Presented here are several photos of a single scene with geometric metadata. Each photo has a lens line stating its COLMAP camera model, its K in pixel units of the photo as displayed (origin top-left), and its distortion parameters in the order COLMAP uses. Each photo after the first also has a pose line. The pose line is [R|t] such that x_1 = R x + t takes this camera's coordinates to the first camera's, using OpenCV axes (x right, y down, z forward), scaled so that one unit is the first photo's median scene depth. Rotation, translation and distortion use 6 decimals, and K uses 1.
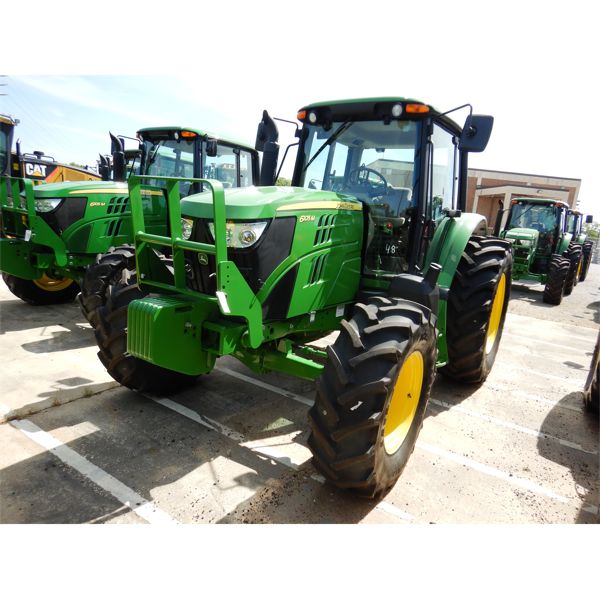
lens RADIAL K [[445.5, 0, 299.6], [0, 445.5, 295.8], [0, 0, 1]] dist [0.011087, 0.000121]
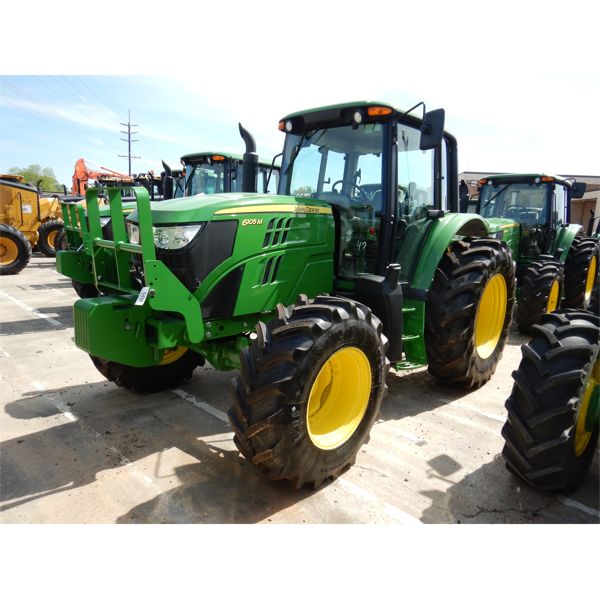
lens RADIAL K [[445.5, 0, 299.6], [0, 445.5, 295.8], [0, 0, 1]] dist [0.011087, 0.000121]
pose [[0.988420, -0.013877, -0.151105, 0.262607], [0.008927, 0.999403, -0.033384, 0.035337], [0.151478, 0.031649, 0.987954, -0.014644]]
